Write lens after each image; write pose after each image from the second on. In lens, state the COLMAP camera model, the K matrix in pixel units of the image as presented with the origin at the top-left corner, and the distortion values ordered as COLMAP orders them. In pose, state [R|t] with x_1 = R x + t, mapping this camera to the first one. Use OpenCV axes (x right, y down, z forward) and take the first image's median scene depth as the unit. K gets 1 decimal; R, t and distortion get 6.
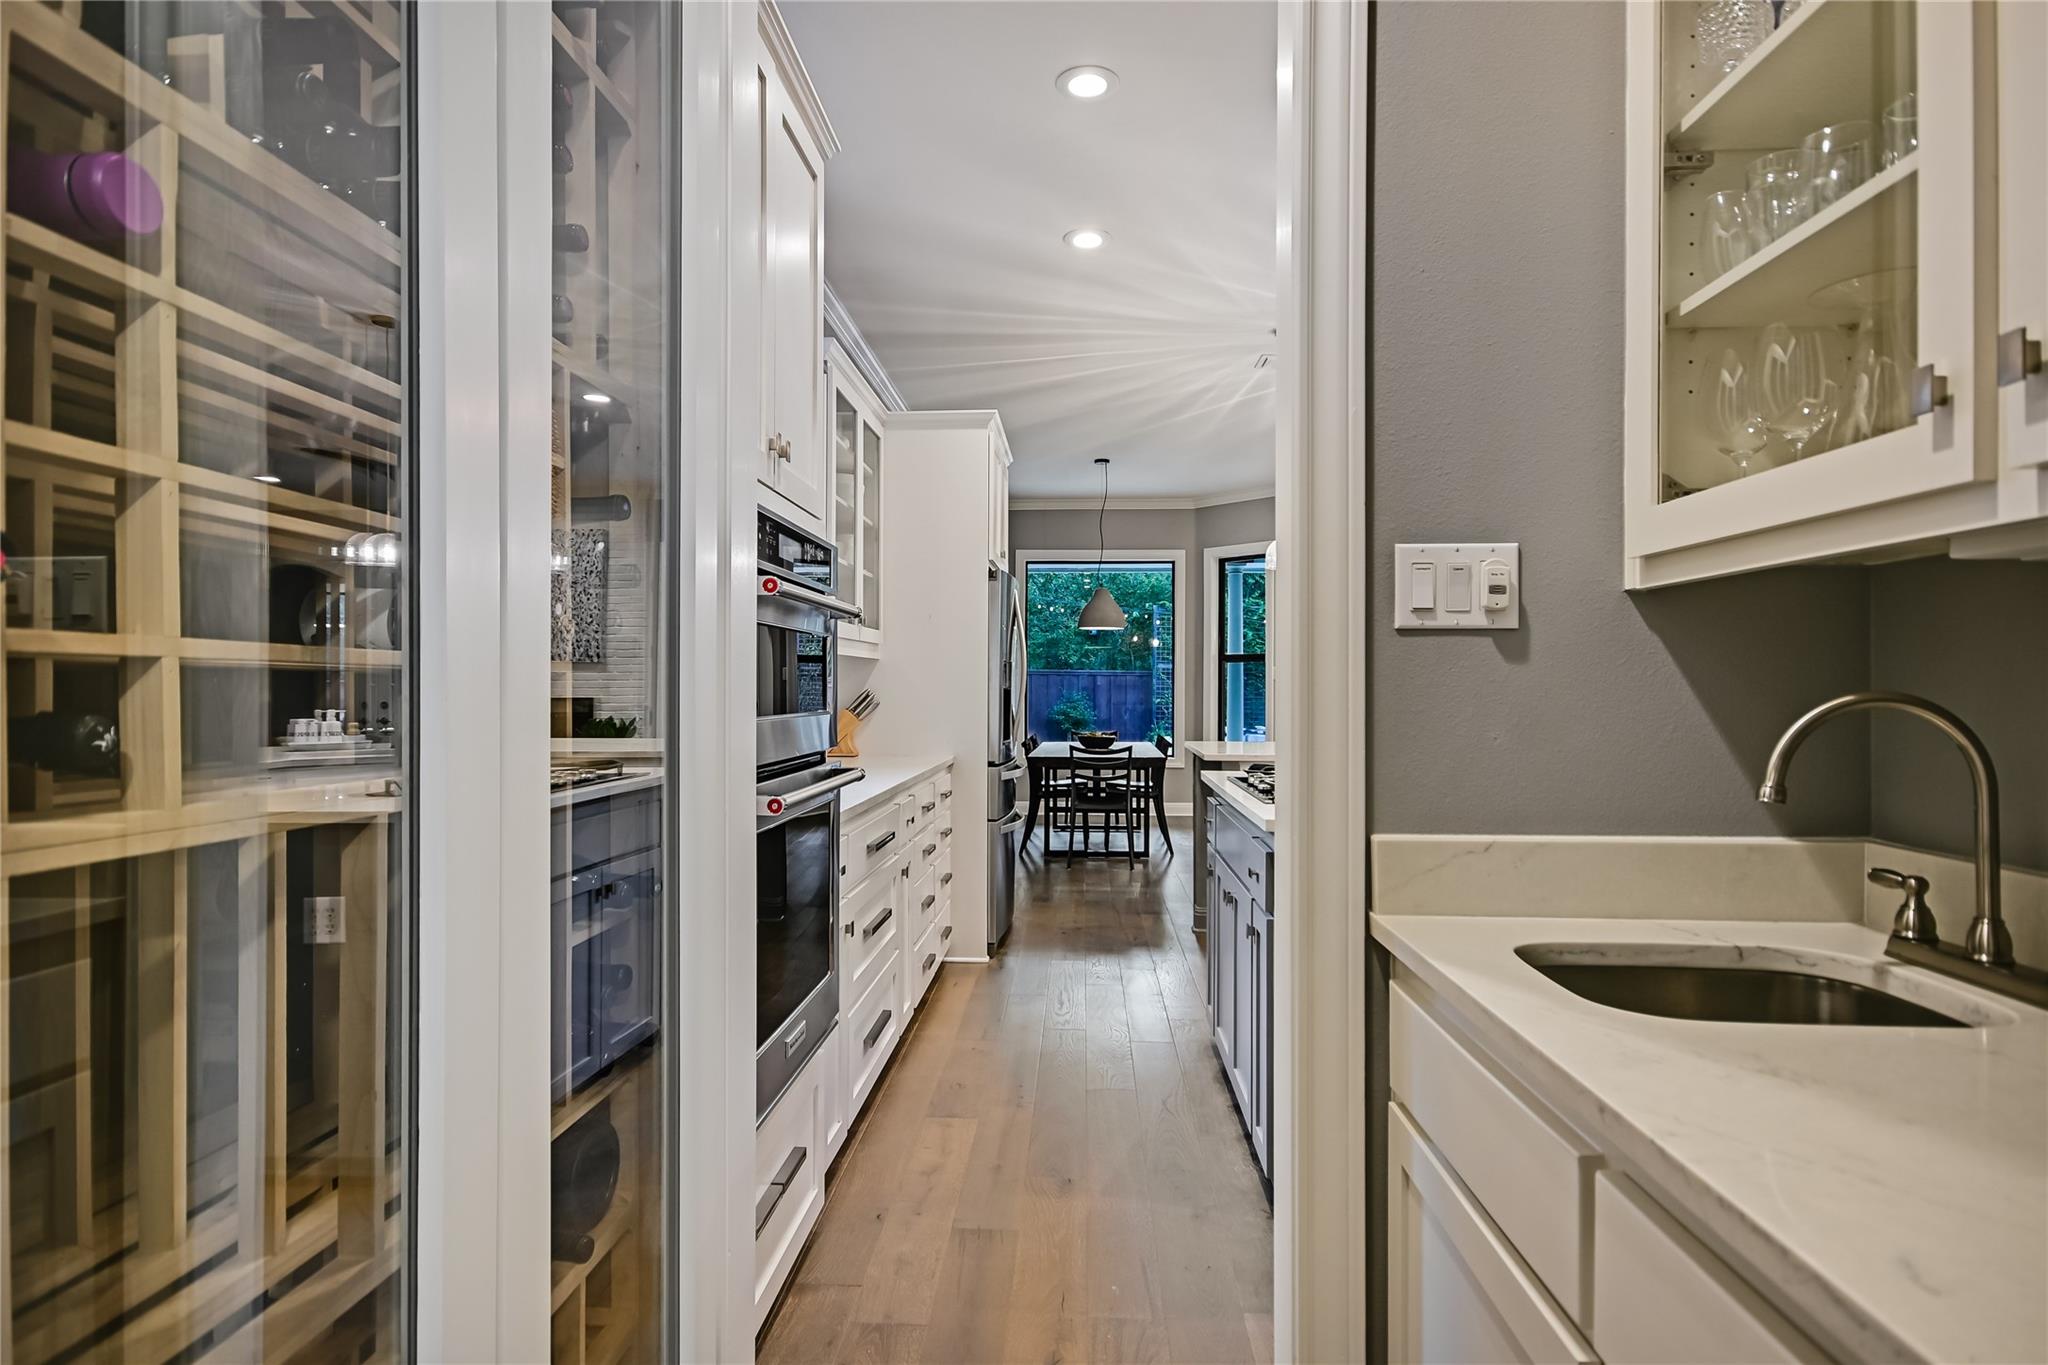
lens RADIAL K [[1057.3, 0, 1021.5], [0, 1057.3, 689.8], [0, 0, 1]] dist [0.007887, 0.001760]
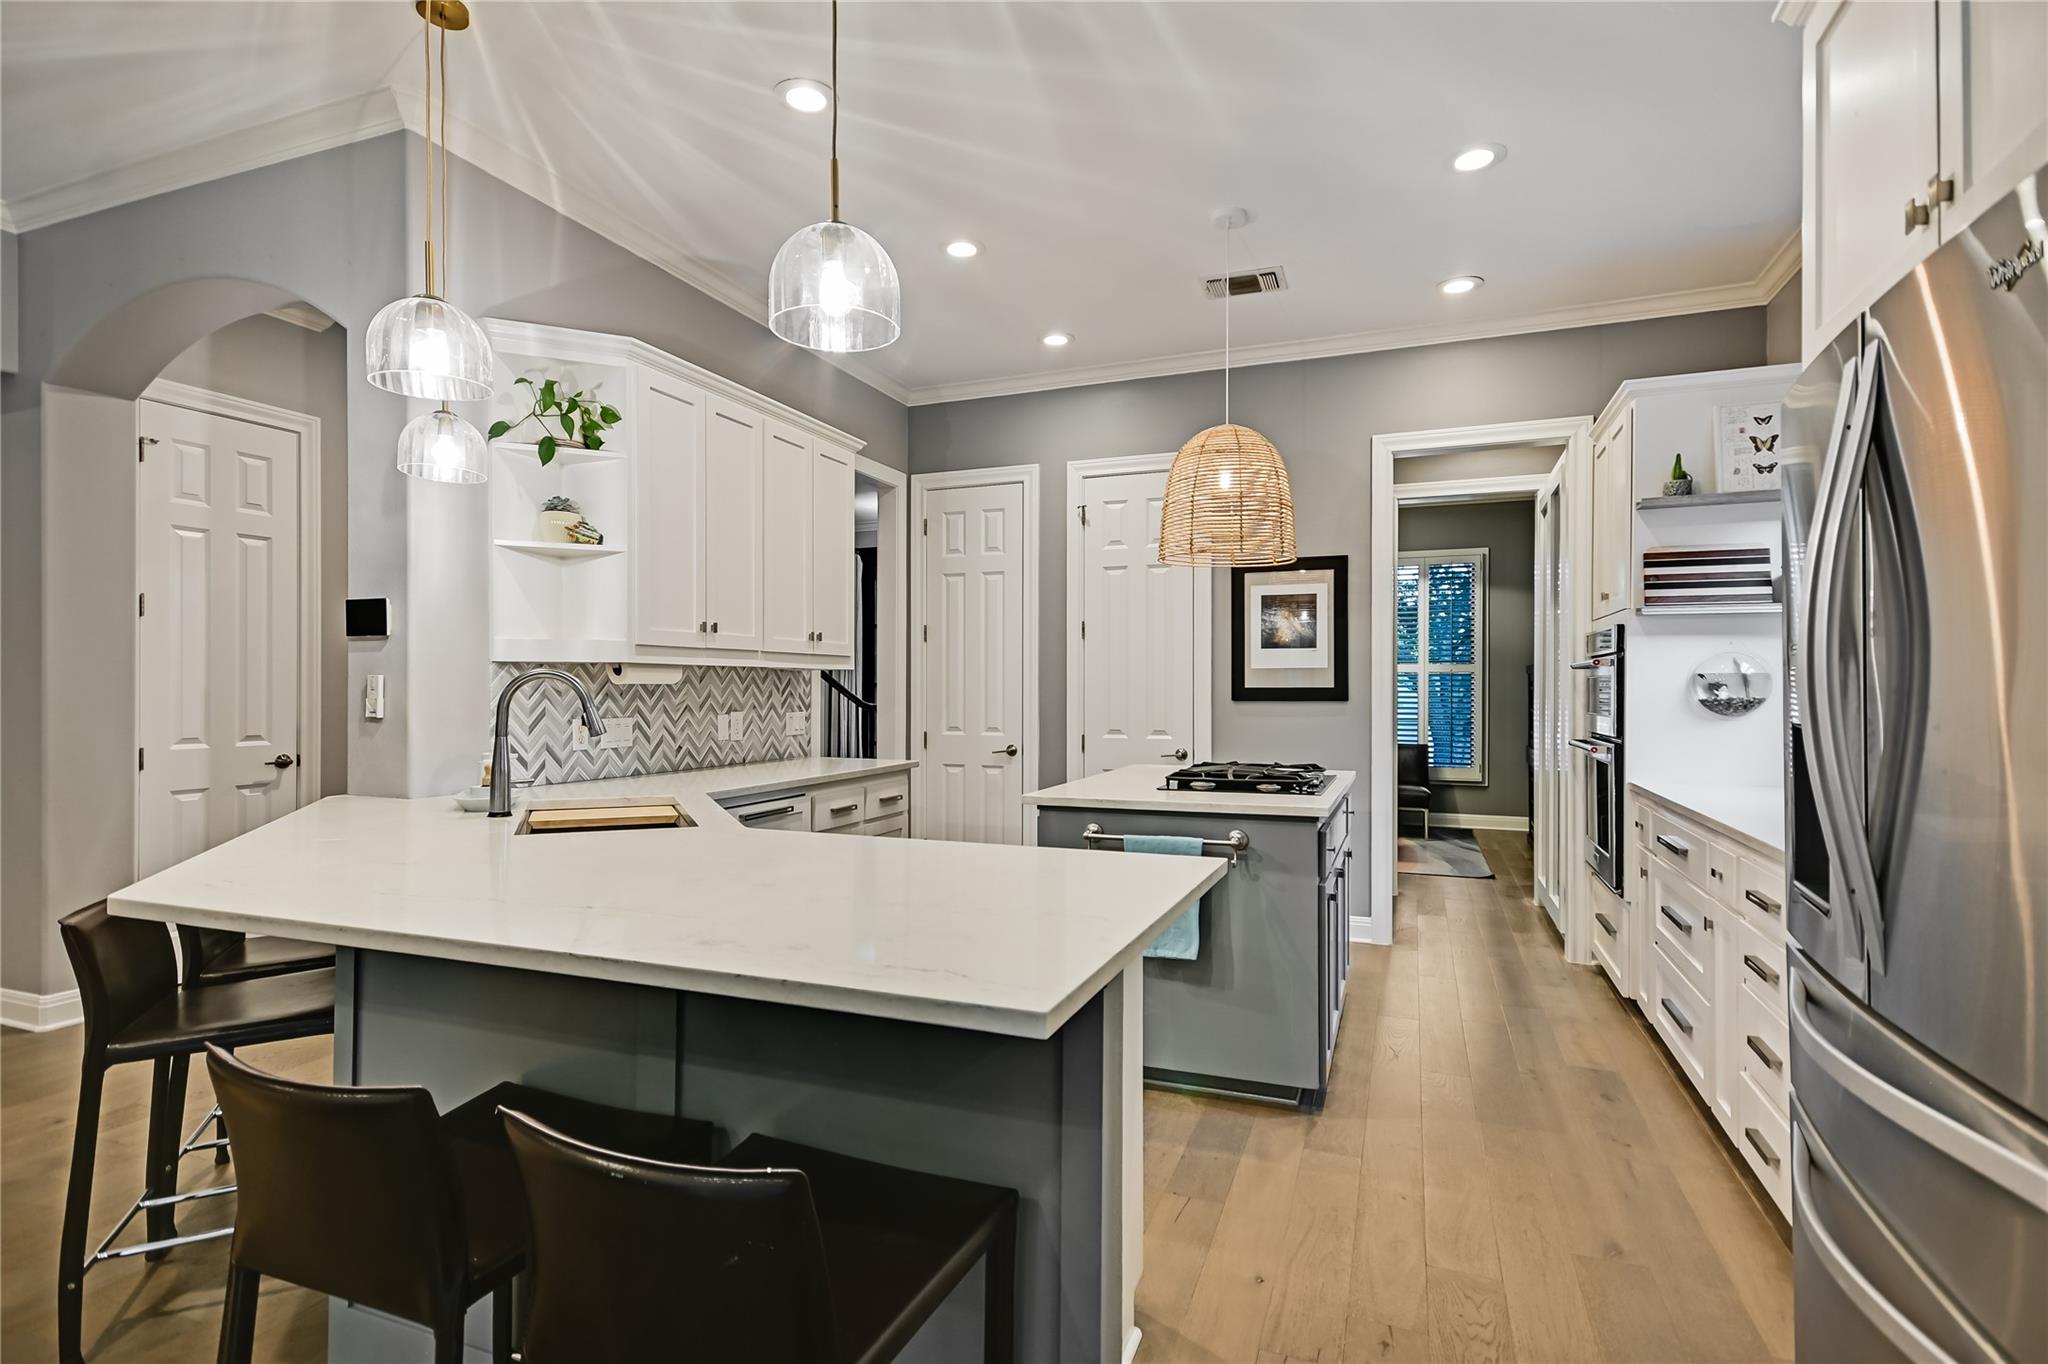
lens RADIAL K [[993.9, 0, 1020.3], [0, 993.9, 689.9], [0, 0, 1]] dist [0.008976, 0.000188]
pose [[-0.951482, -0.002579, 0.307693, 0.068526], [-0.000818, 0.999983, 0.005850, -0.008098], [-0.307703, 0.005315, -0.951468, 0.776822]]
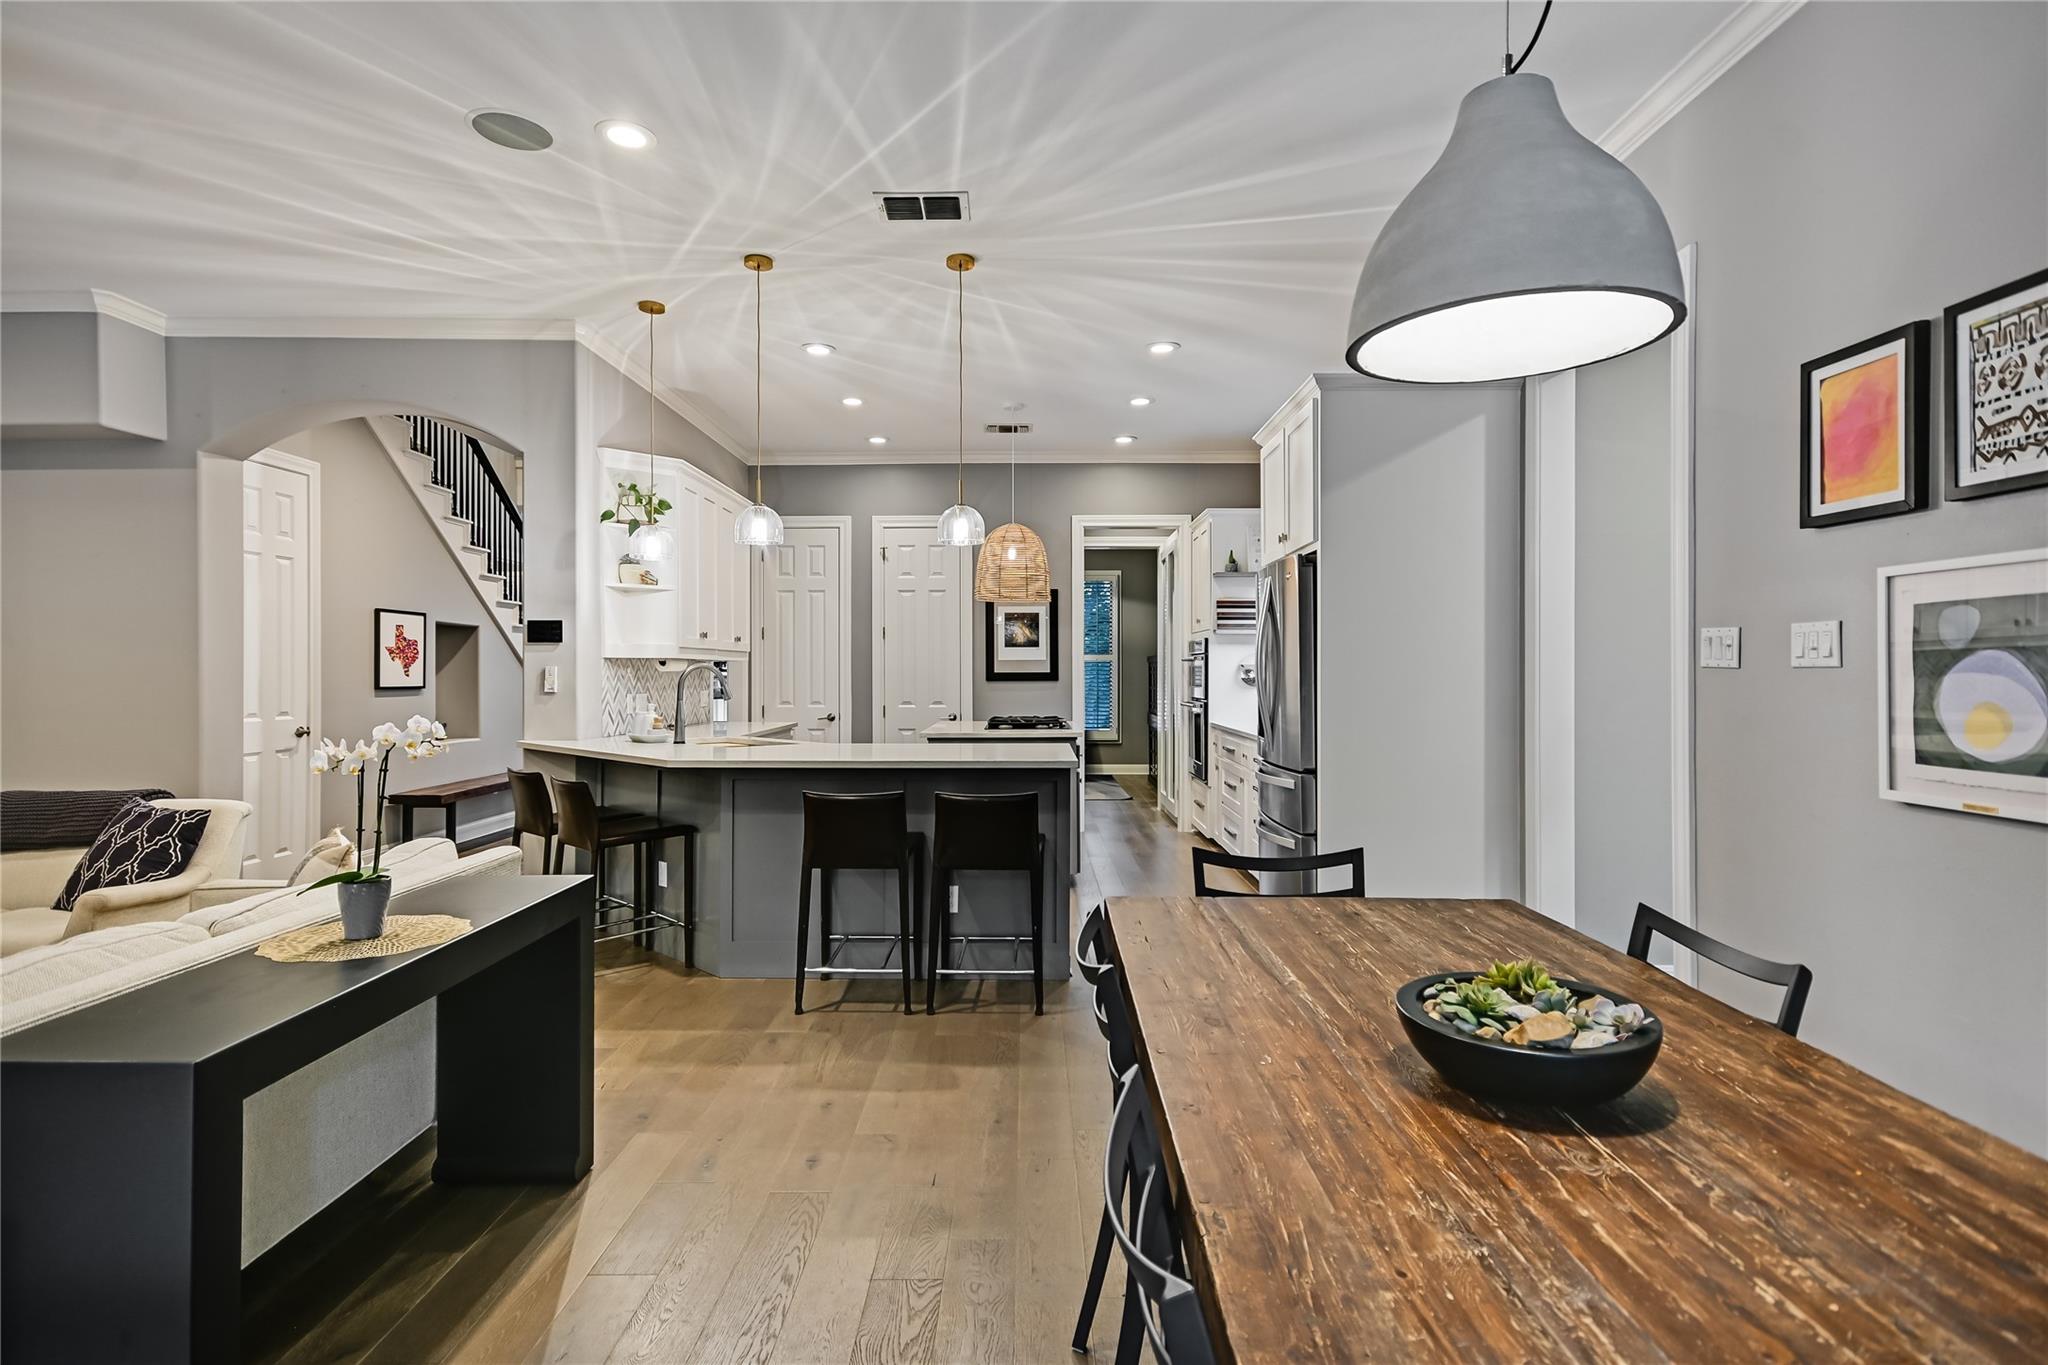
lens RADIAL K [[1057.3, 0, 1022.0], [0, 1057.3, 672.5], [0, 0, 1]] dist [0.007887, 0.001760]
pose [[-0.998200, 0.000905, -0.059959, 0.157638], [0.000691, 0.999993, 0.003580, -0.009532], [0.059961, 0.003532, -0.998194, 1.145621]]
